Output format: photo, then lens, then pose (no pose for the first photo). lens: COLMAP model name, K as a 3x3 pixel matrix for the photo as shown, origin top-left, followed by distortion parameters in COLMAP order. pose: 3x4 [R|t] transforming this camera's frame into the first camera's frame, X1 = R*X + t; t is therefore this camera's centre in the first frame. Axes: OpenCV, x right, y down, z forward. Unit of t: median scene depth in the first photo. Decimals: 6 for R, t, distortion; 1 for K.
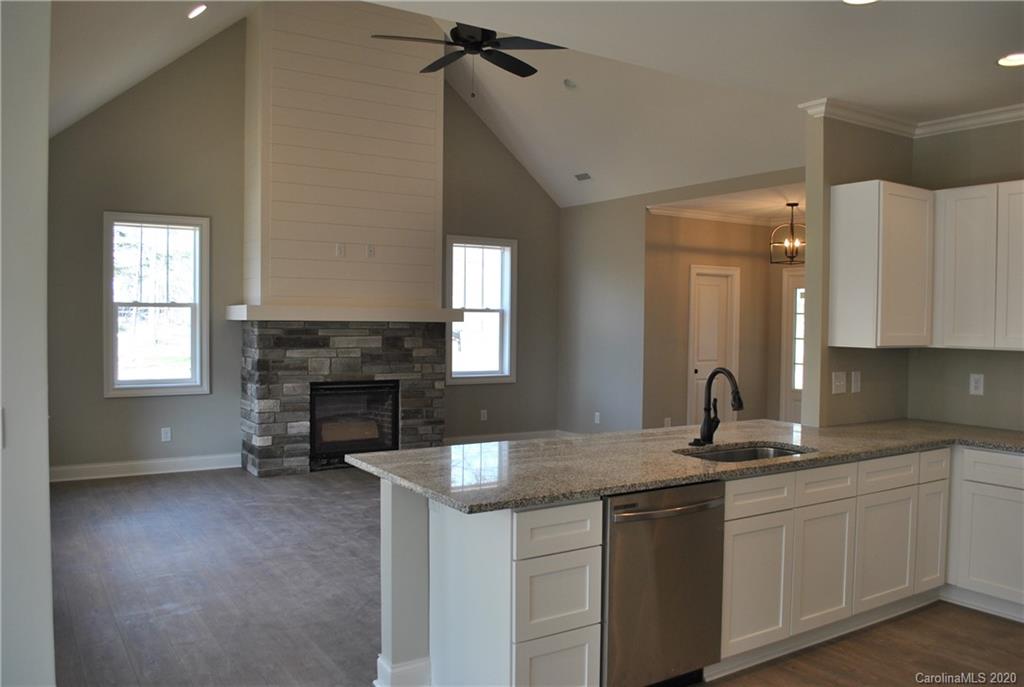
lens RADIAL K [[817.7, 0, 512.0], [0, 817.7, 343.5], [0, 0, 1]] dist [-0.081600, -0.000814]
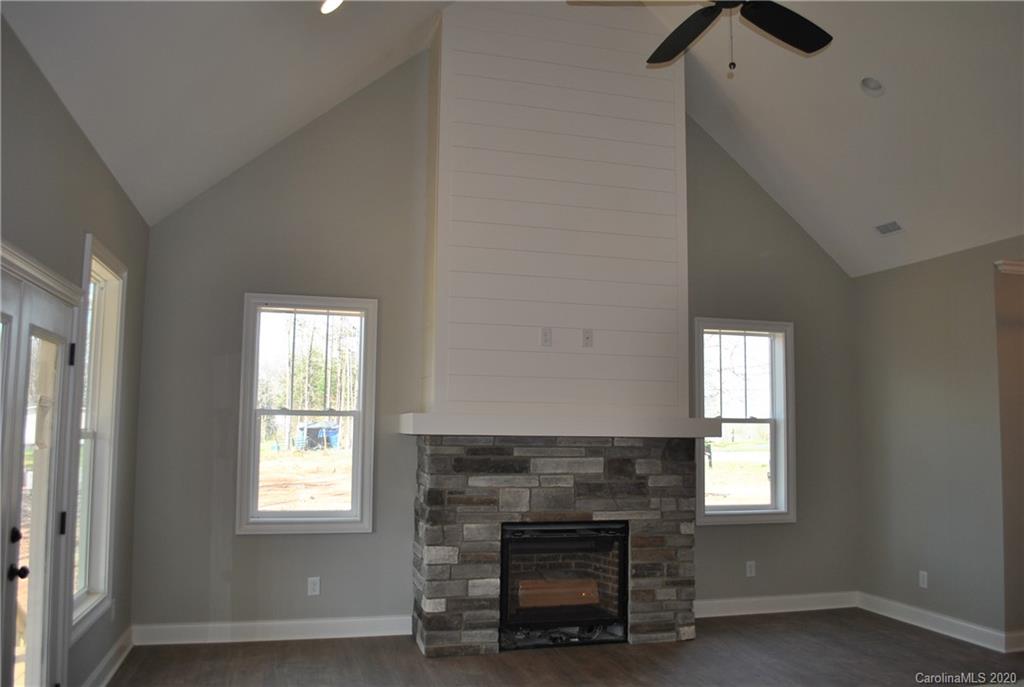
lens RADIAL K [[817.7, 0, 512.0], [0, 817.7, 343.5], [0, 0, 1]] dist [-0.081600, -0.000814]
pose [[0.955231, -0.028153, -0.294520, -0.025222], [-0.011639, 0.991116, -0.132491, -0.012746], [0.295634, 0.129988, 0.946416, 0.304418]]
